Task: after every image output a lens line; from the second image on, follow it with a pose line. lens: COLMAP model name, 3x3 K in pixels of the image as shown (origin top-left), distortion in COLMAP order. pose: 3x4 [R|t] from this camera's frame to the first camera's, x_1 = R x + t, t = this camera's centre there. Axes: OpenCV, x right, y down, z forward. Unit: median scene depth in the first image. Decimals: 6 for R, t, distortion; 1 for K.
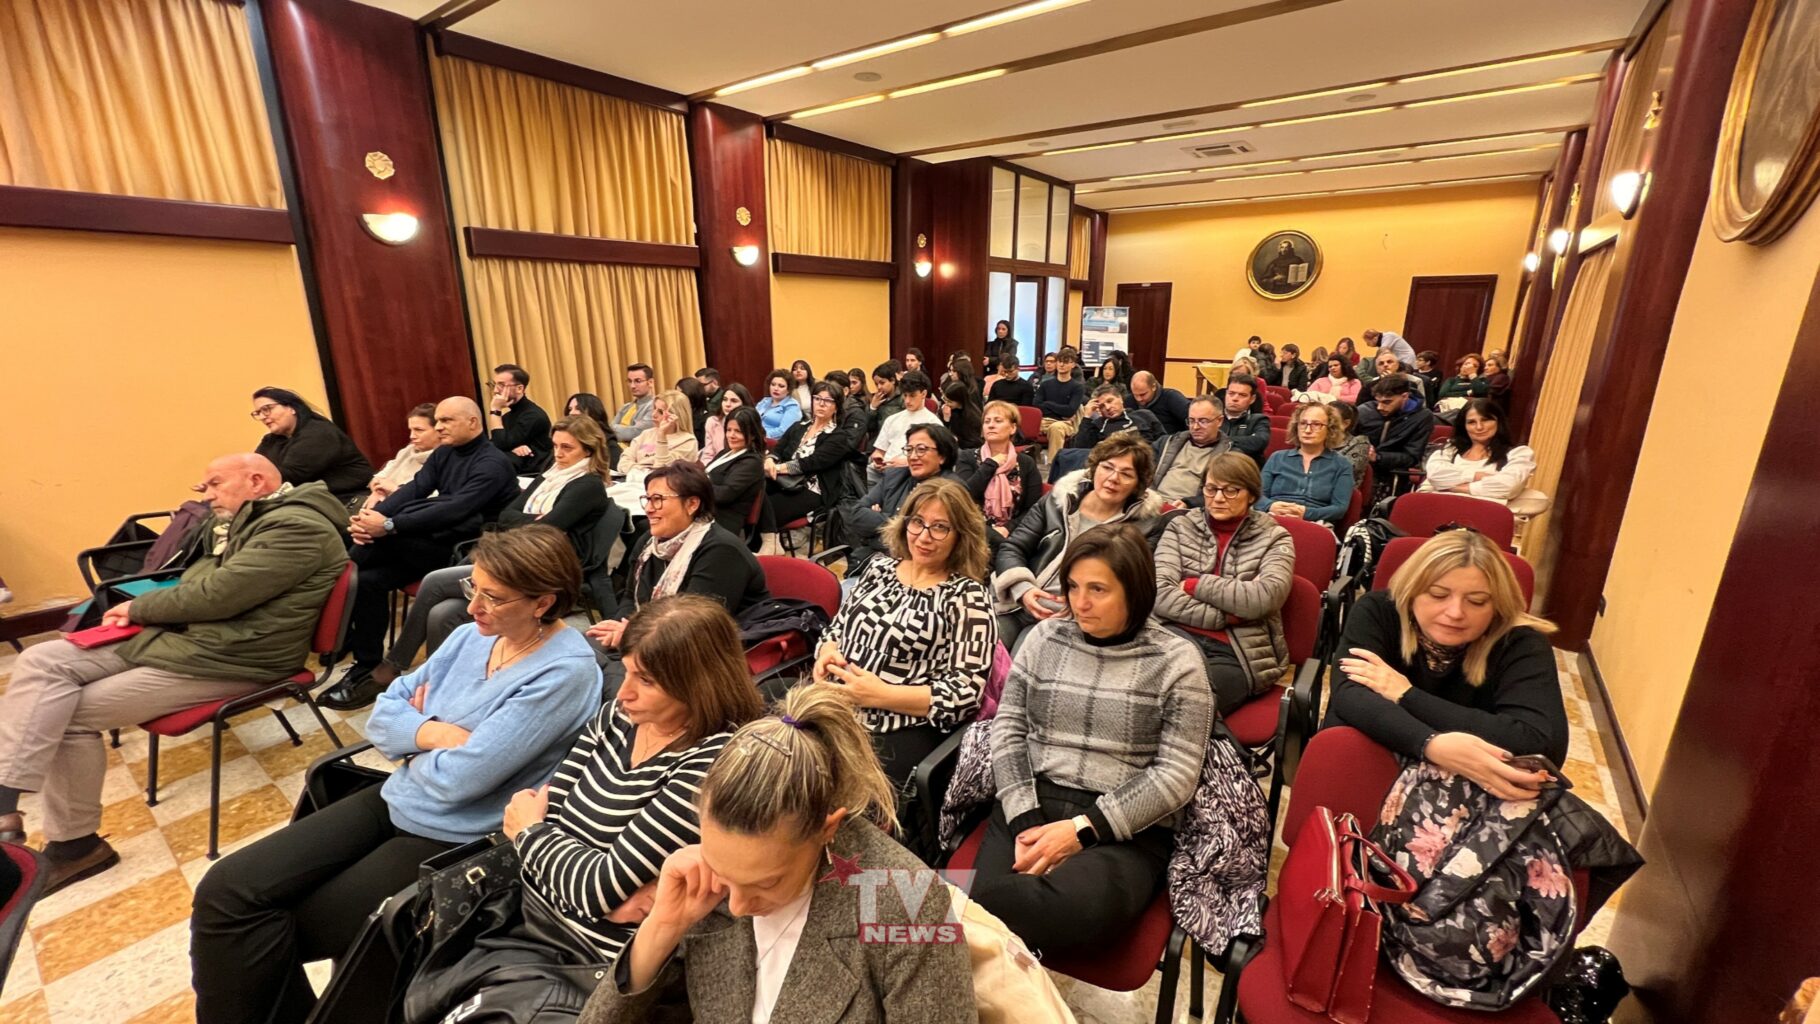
lens RADIAL K [[716.2, 0, 913.7], [0, 716.2, 512.0], [0, 0, 1]] dist [-0.003664, -0.000029]
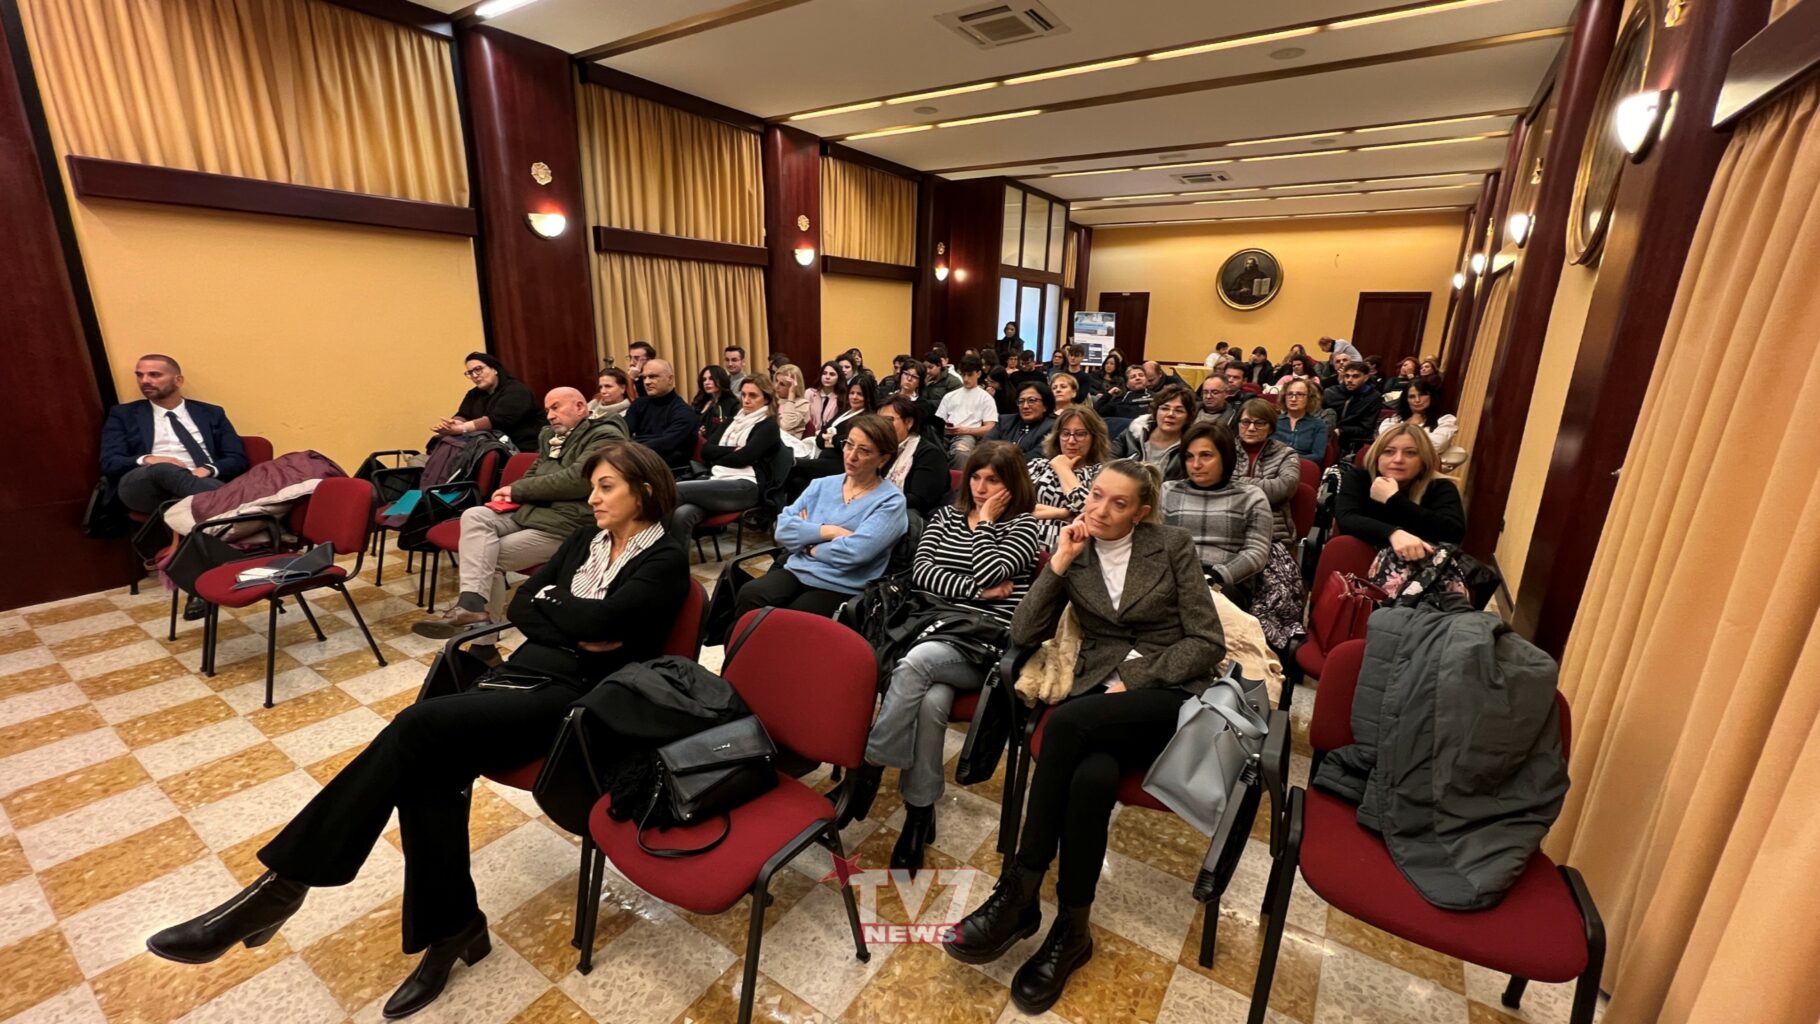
lens RADIAL K [[716.2, 0, 912.4], [0, 716.2, 512.0], [0, 0, 1]] dist [-0.003664, -0.000029]
pose [[0.998361, 0.007301, 0.056757, -0.171341], [-0.006751, 0.999928, -0.009881, 0.084215], [-0.056825, 0.009481, 0.998339, -0.211495]]
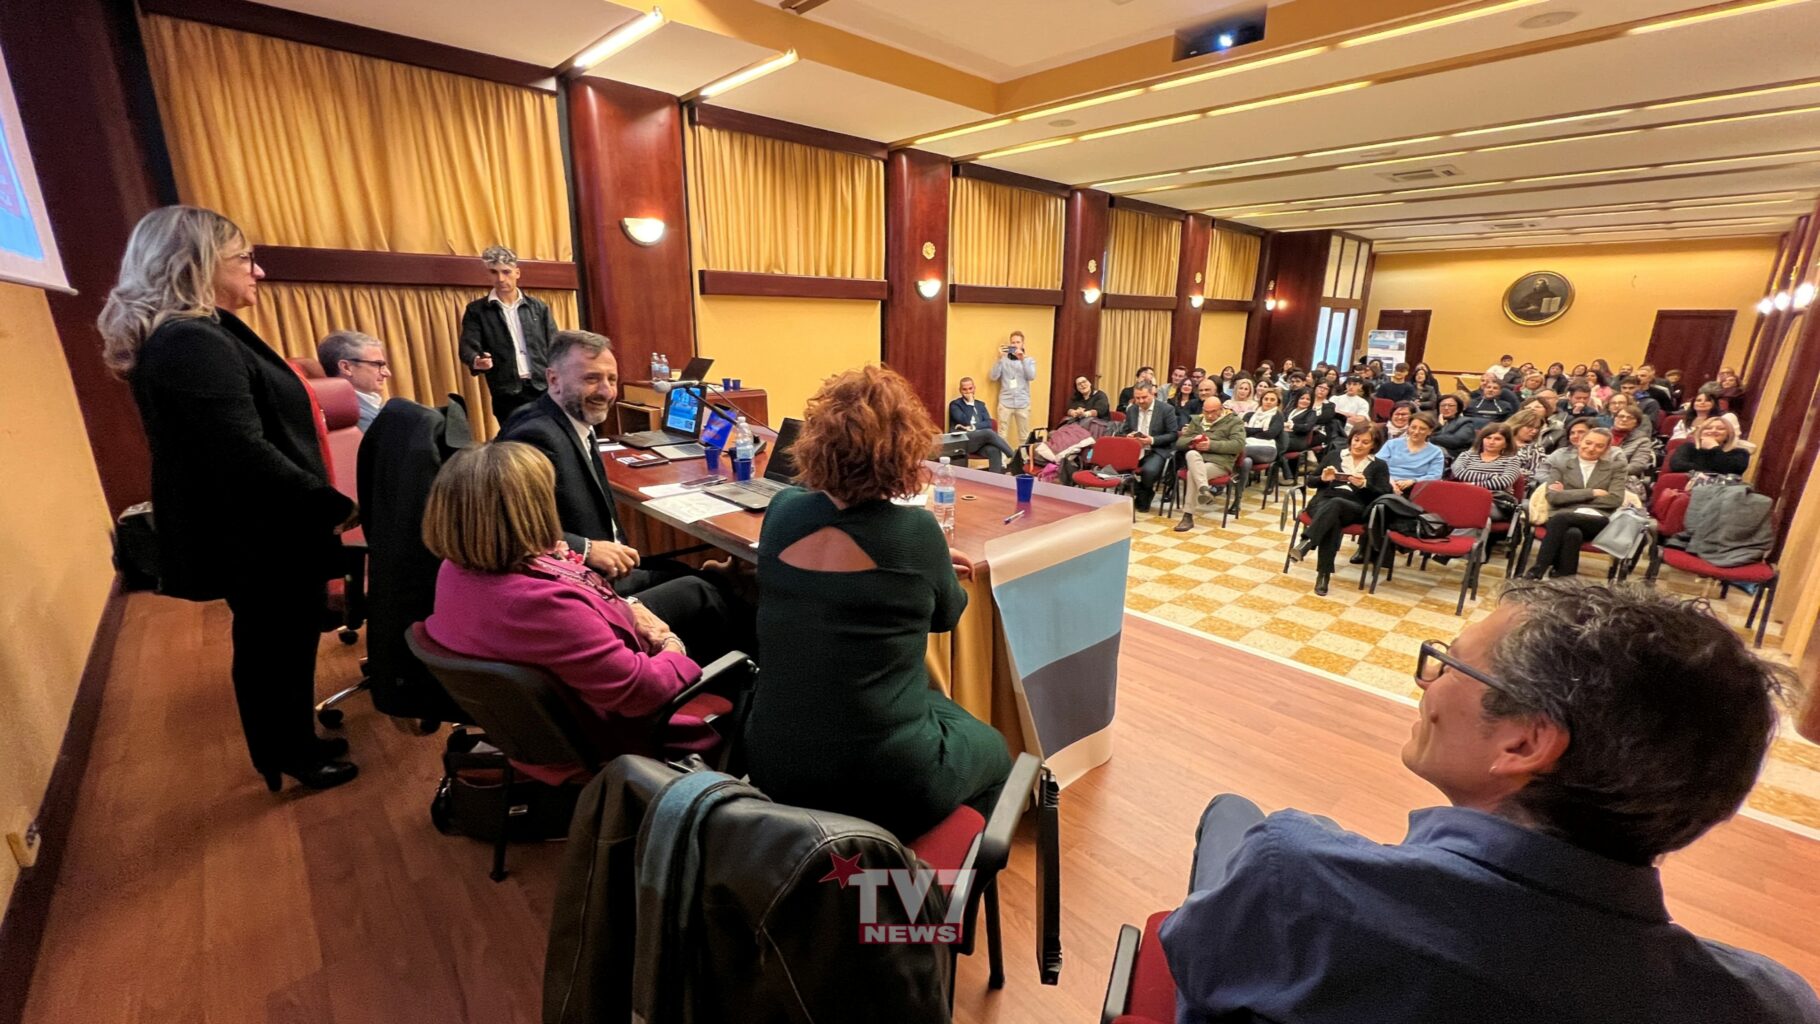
lens RADIAL K [[716.2, 0, 913.4], [0, 716.2, 512.1], [0, 0, 1]] dist [-0.003664, -0.000029]
pose [[0.984473, 0.055947, -0.166384, -0.792926], [-0.057050, 0.998370, -0.001848, 0.224040], [0.166010, 0.011312, 0.986059, -0.986381]]
